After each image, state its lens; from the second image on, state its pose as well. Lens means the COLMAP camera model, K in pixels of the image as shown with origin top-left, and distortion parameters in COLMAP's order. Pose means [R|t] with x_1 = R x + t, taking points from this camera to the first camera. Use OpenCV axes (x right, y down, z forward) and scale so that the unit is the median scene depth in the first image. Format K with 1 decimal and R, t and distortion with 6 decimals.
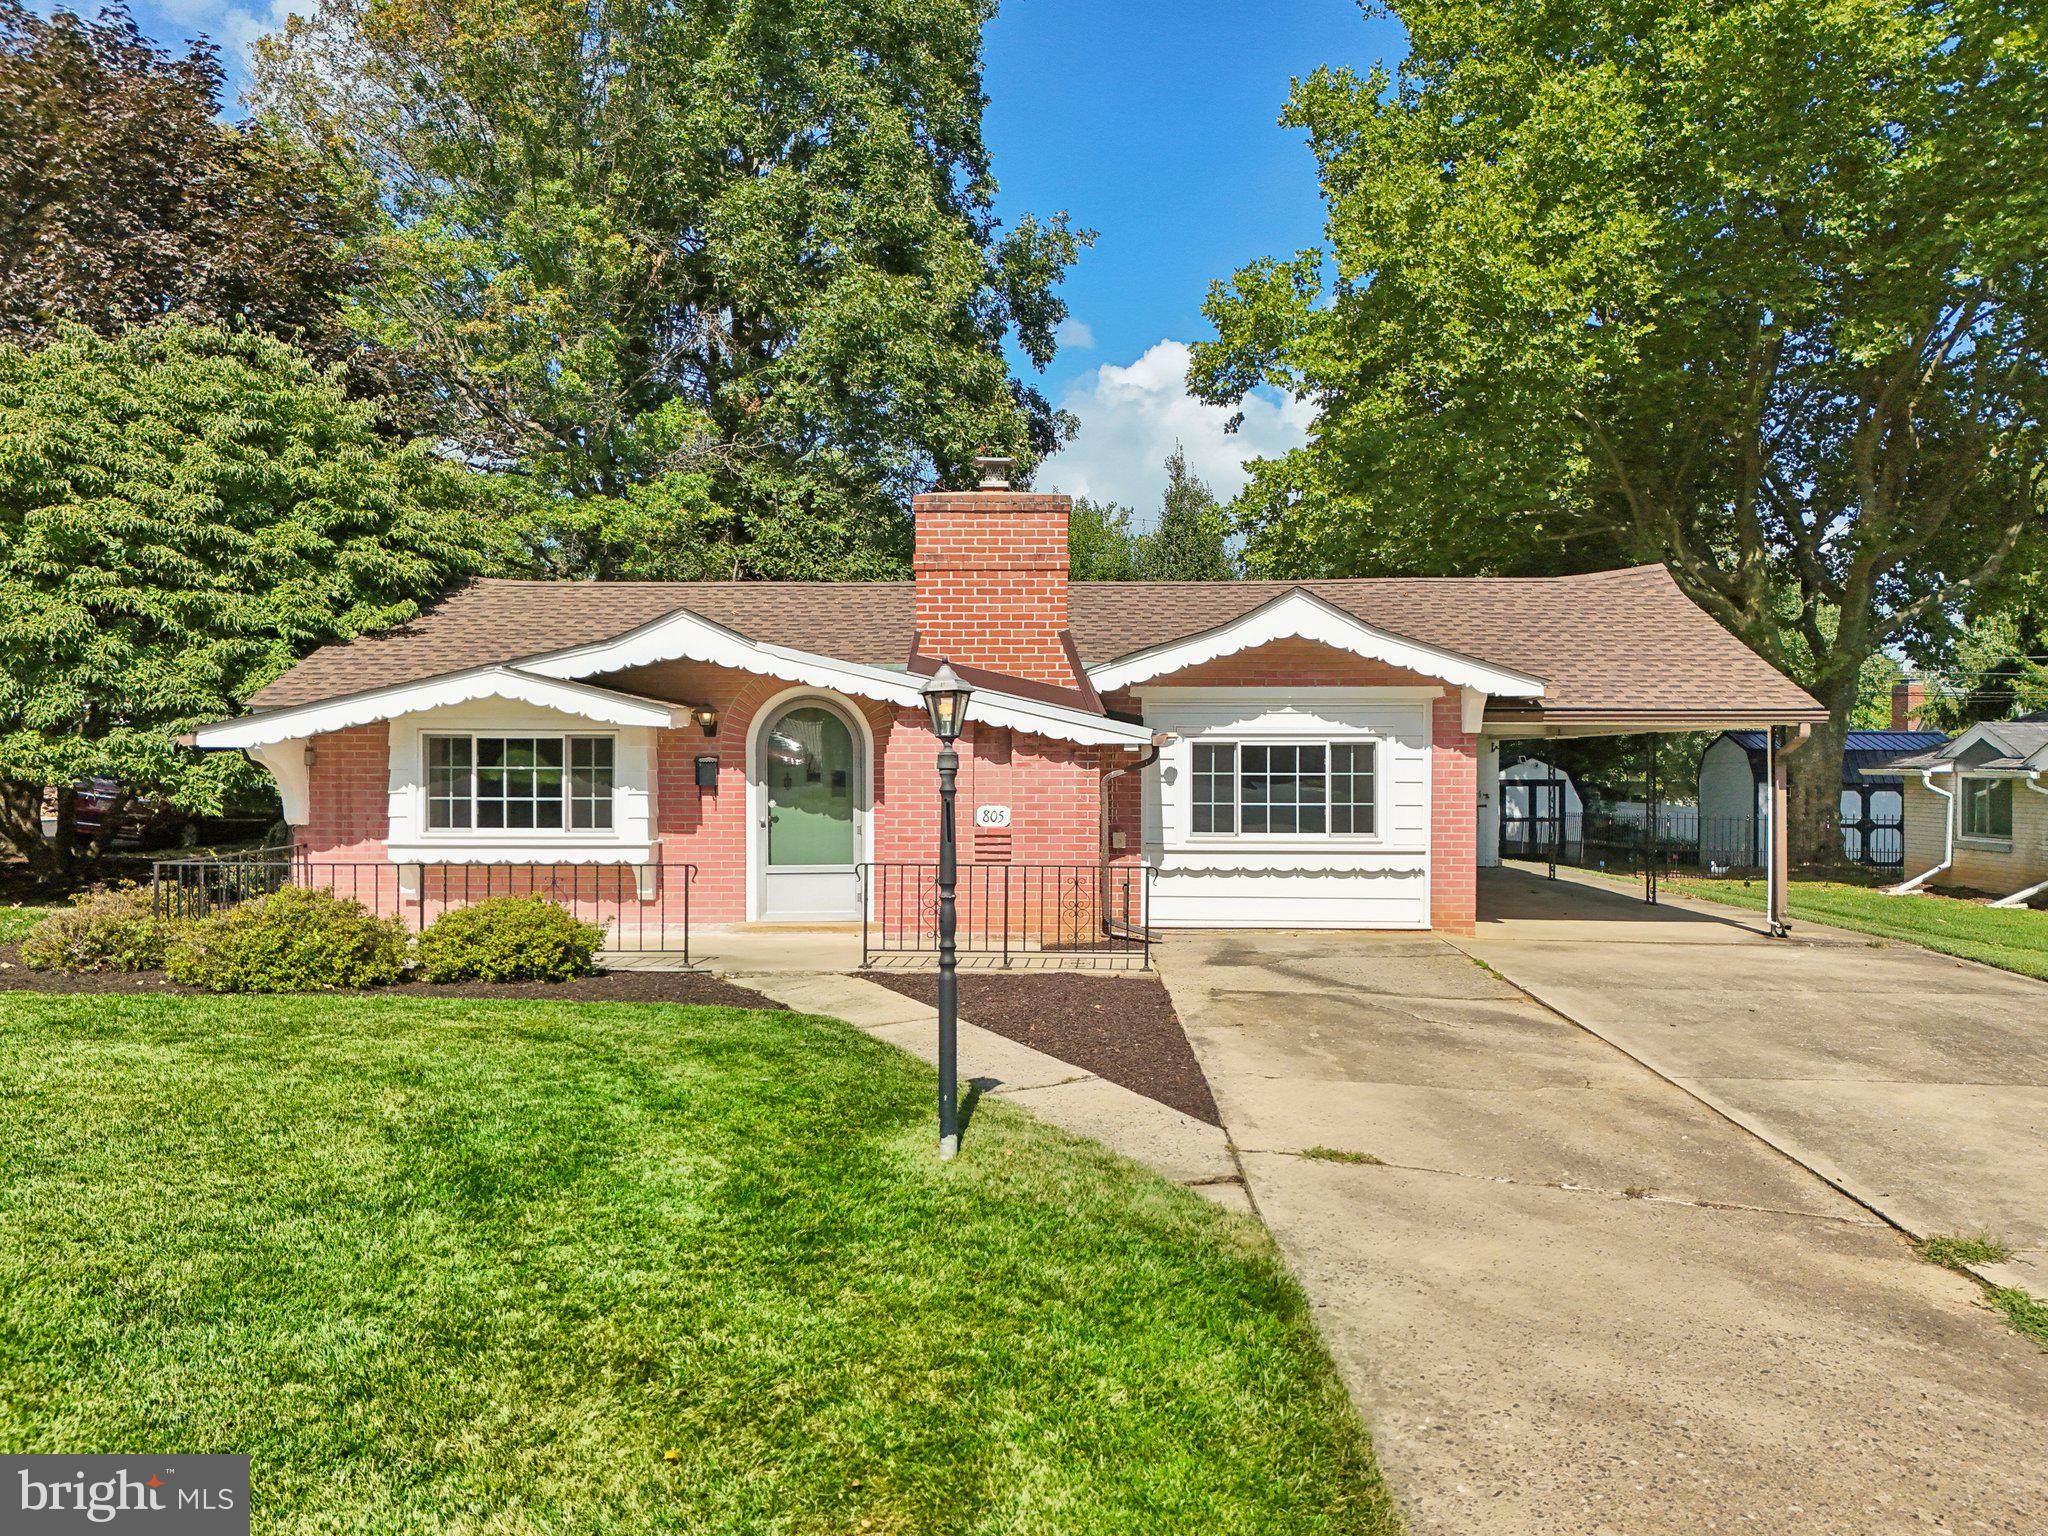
lens RADIAL K [[1548.5, 0, 1024.0], [0, 1548.5, 768.0], [0, 0, 1]] dist [0.096935, -0.119894]
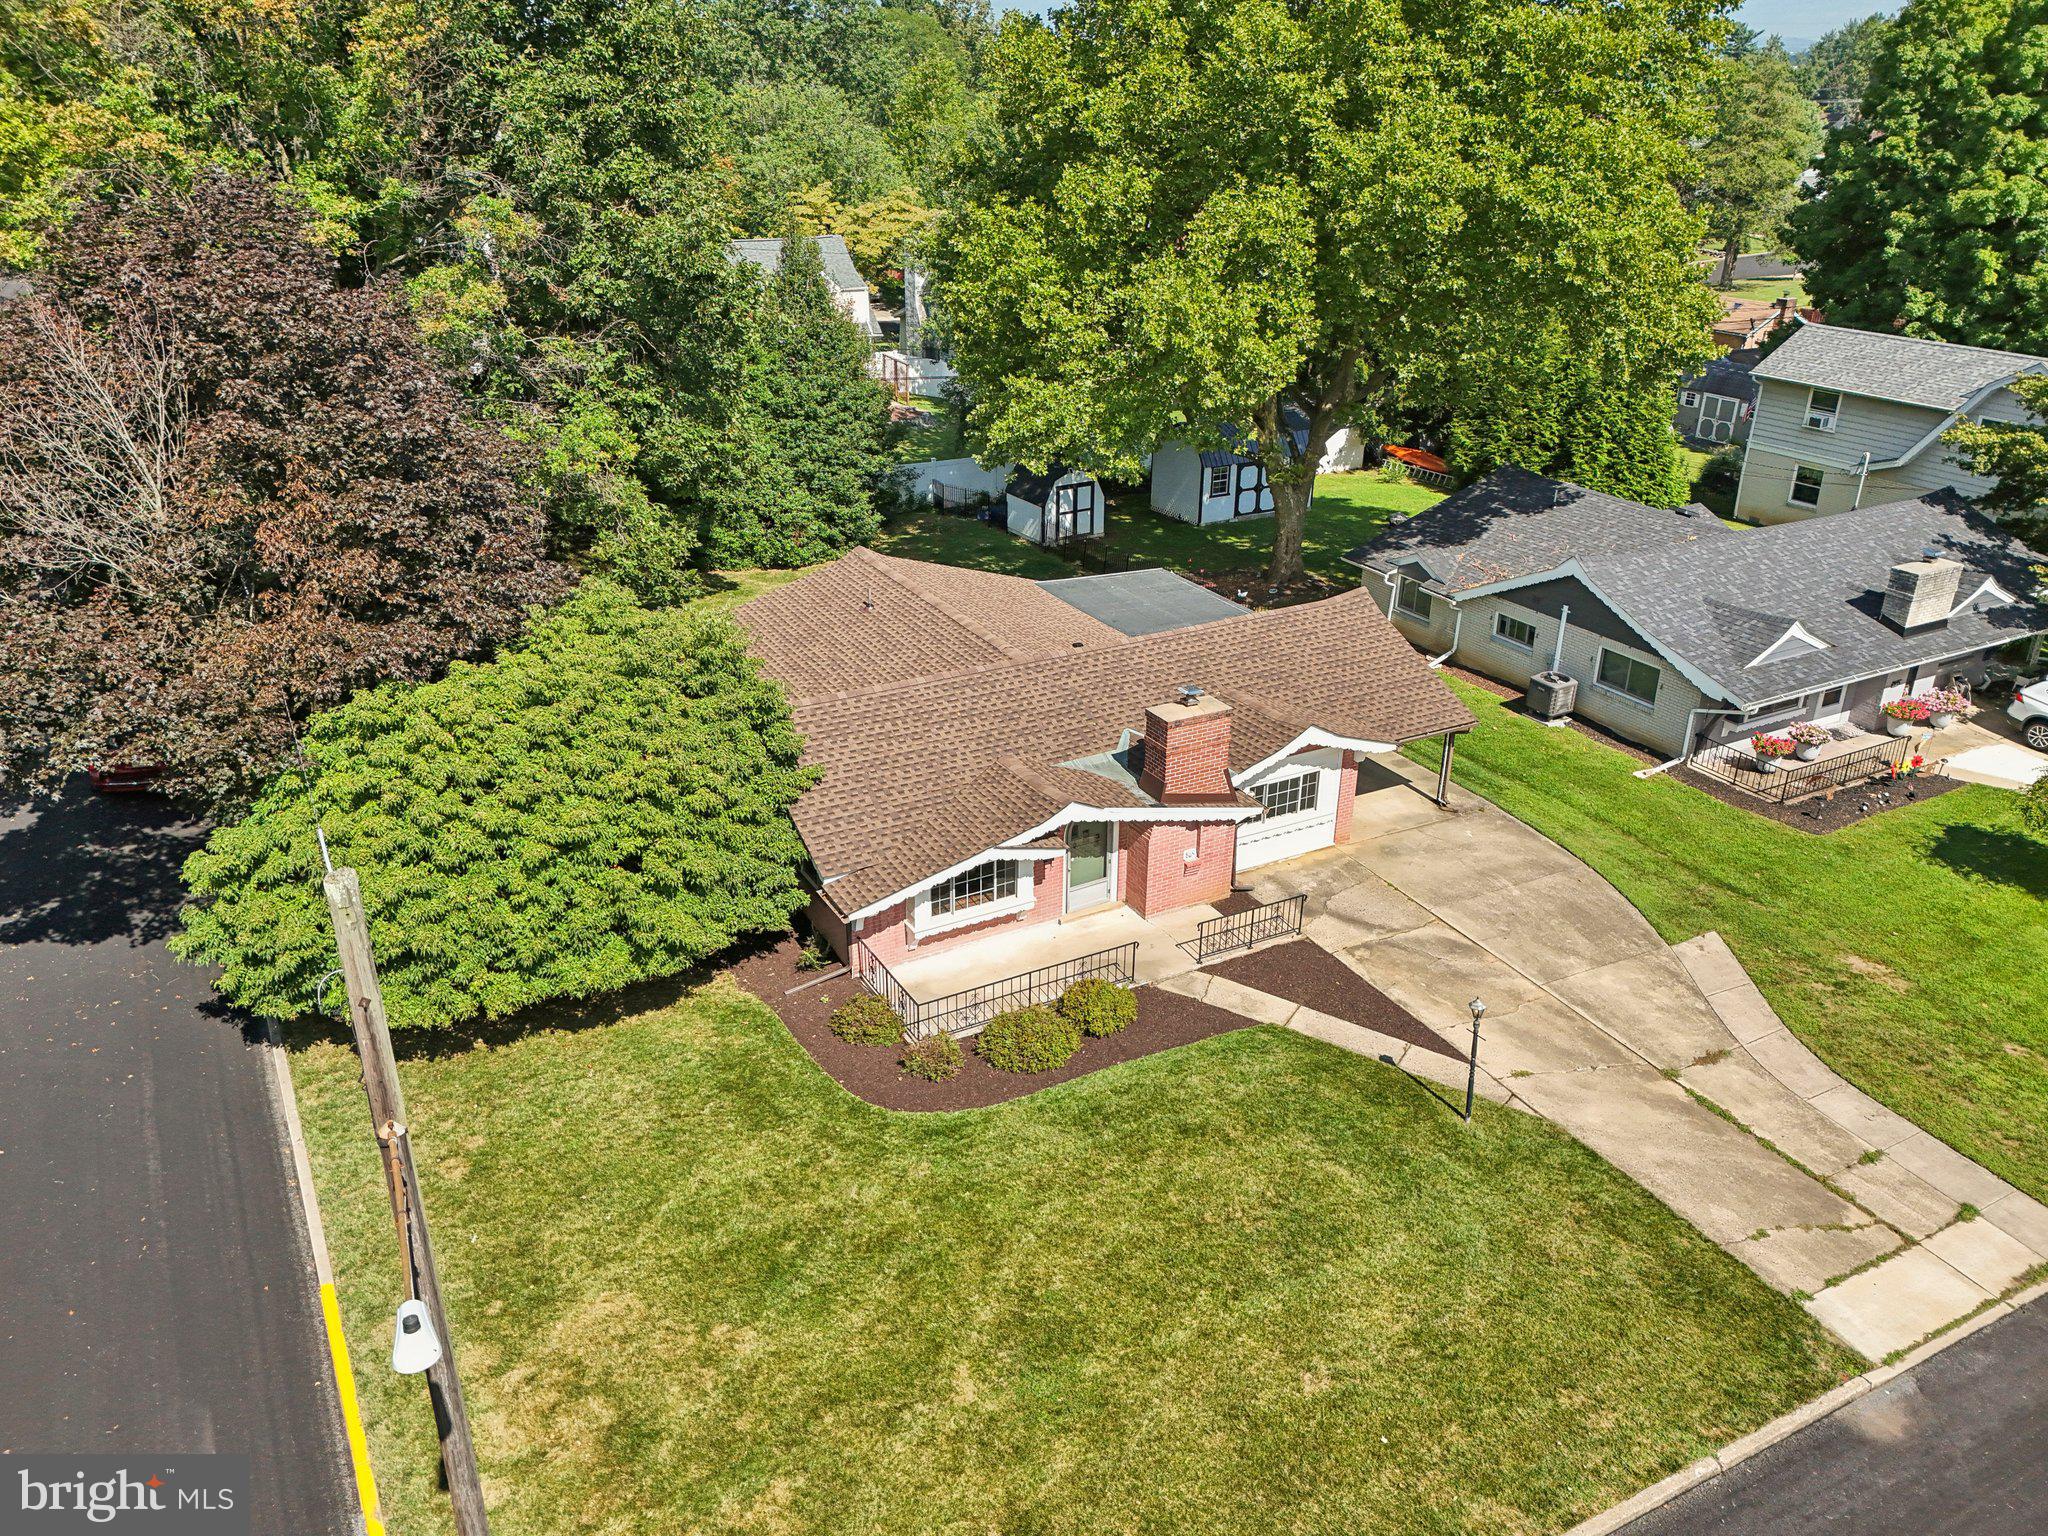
lens RADIAL K [[1556.0, 0, 1020.3], [0, 1556.0, 763.9], [0, 0, 1]] dist [0.085102, -0.092410]
pose [[0.864442, -0.205817, 0.458671, -1.110337], [-0.002665, 0.910468, 0.413571, -0.909976], [-0.502725, -0.358730, 0.786499, -0.467831]]
